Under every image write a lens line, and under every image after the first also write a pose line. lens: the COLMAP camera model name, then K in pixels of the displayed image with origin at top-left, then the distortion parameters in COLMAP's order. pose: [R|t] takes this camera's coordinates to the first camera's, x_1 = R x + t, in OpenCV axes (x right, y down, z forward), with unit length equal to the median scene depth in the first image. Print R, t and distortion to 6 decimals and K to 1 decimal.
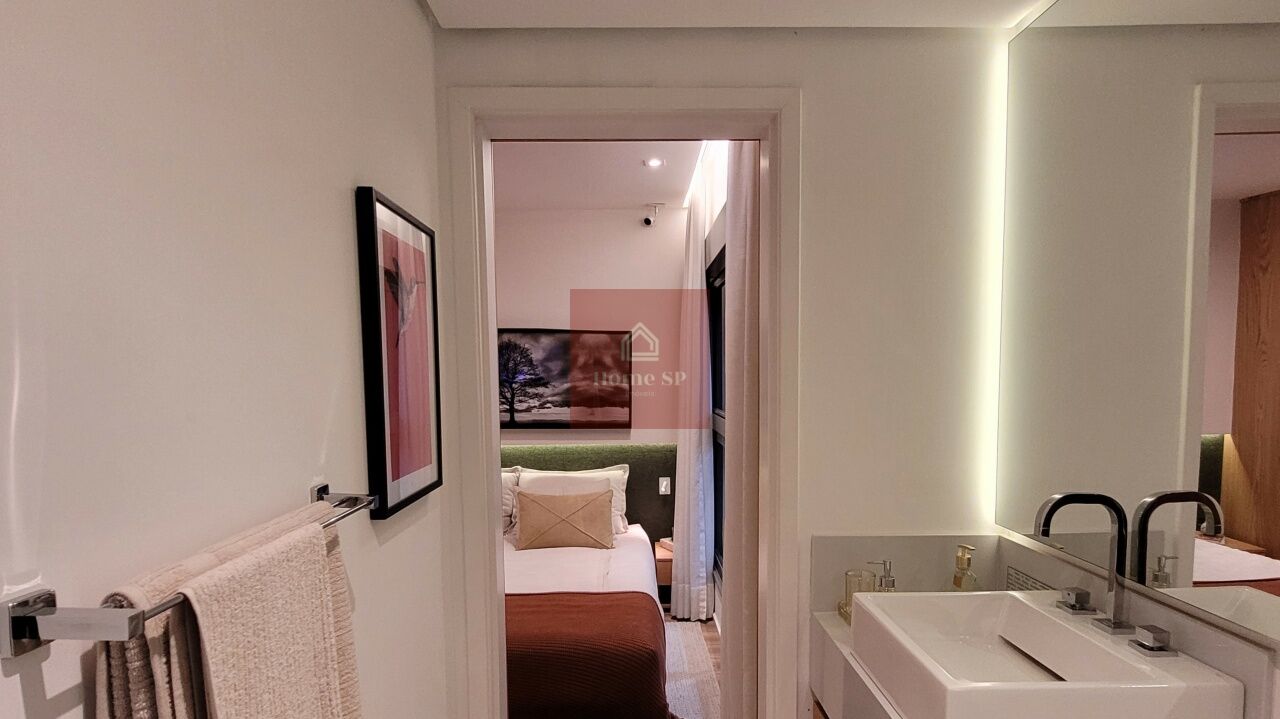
lens RADIAL K [[690.3, 0, 639.3], [0, 690.3, 420.4], [0, 0, 1]] dist [-0.003048, 0.005880]
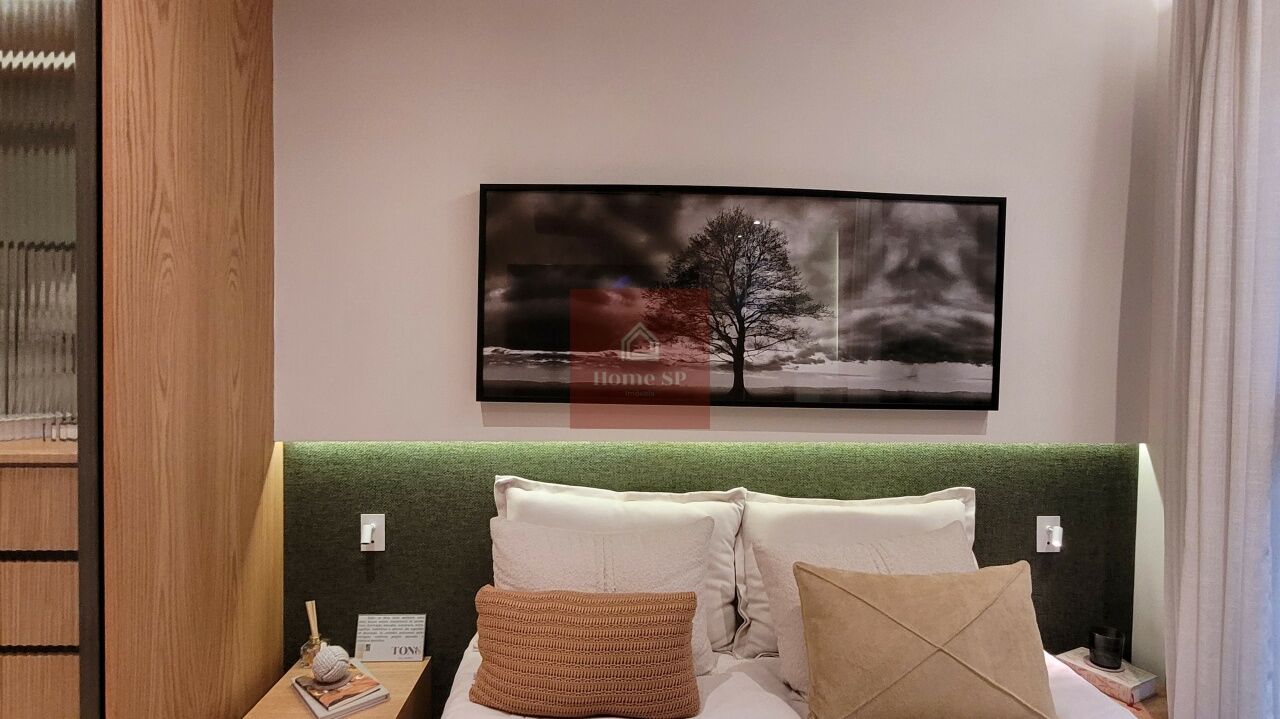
lens RADIAL K [[690.3, 0, 639.8], [0, 690.3, 354.0], [0, 0, 1]] dist [-0.003048, 0.005880]
pose [[0.999750, 0.021371, 0.006646, -0.253411], [-0.021004, 0.998474, -0.051072, 0.002444], [-0.007727, 0.050919, 0.998673, 0.545244]]
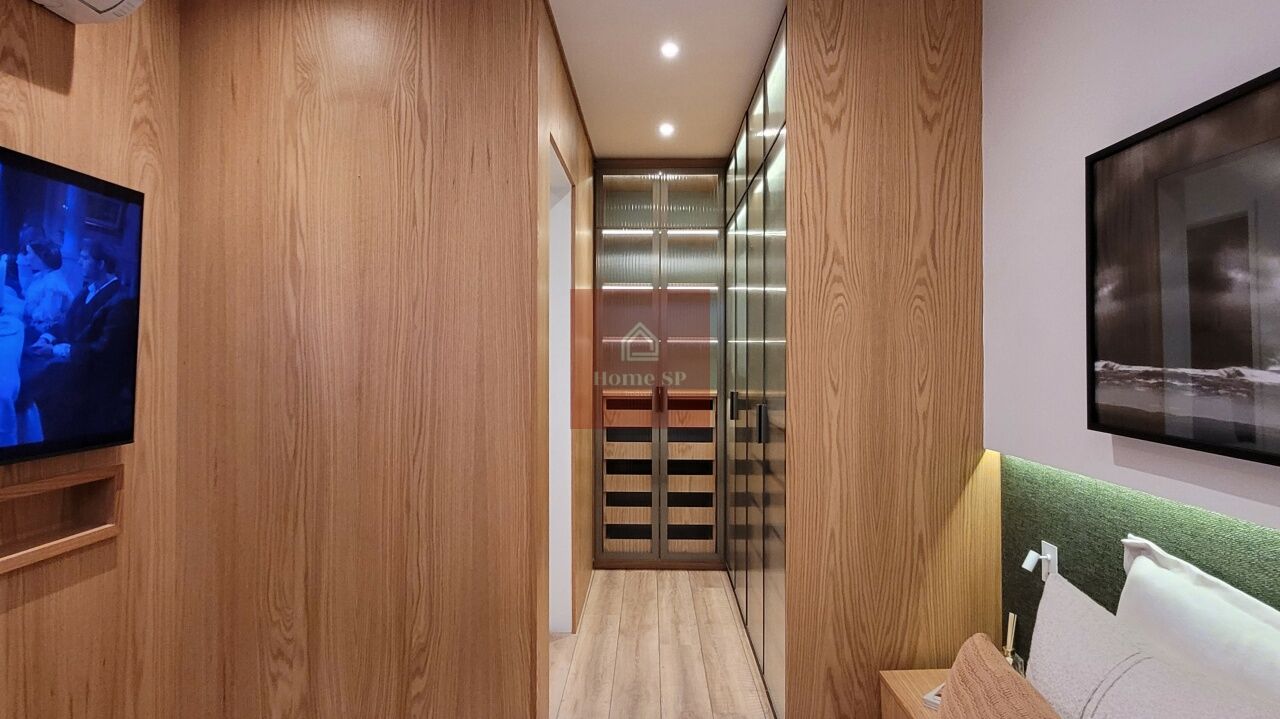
lens RADIAL K [[690.3, 0, 631.2], [0, 690.3, 346.0], [0, 0, 1]] dist [-0.003048, 0.005880]
pose [[-0.050034, 0.001719, -0.998746, 0.013916], [-0.068906, 0.997610, 0.005169, -0.016183], [0.996368, 0.069078, -0.049796, 0.775986]]
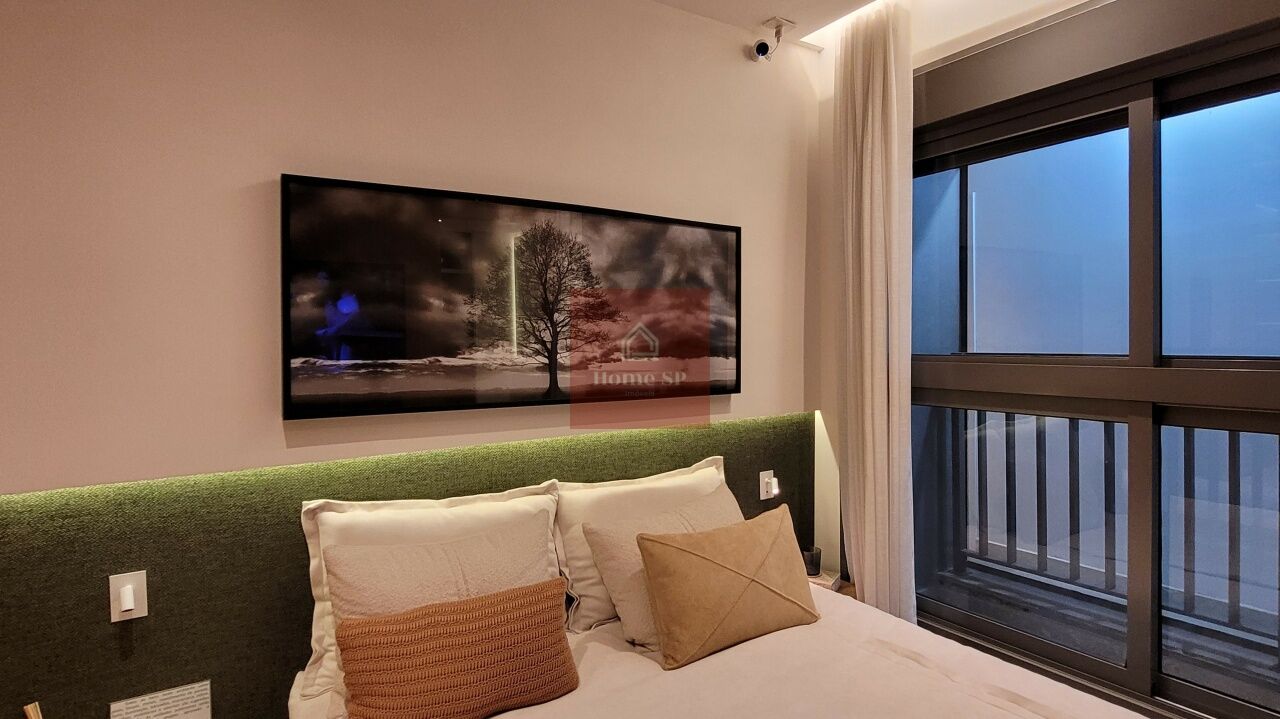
lens RADIAL K [[690.3, 0, 645.0], [0, 690.3, 349.7], [0, 0, 1]] dist [-0.003048, 0.005880]
pose [[0.847416, -0.009476, 0.530846, -0.391260], [0.040796, 0.998047, -0.047309, -0.000828], [-0.529360, 0.061747, 0.846147, 0.547735]]
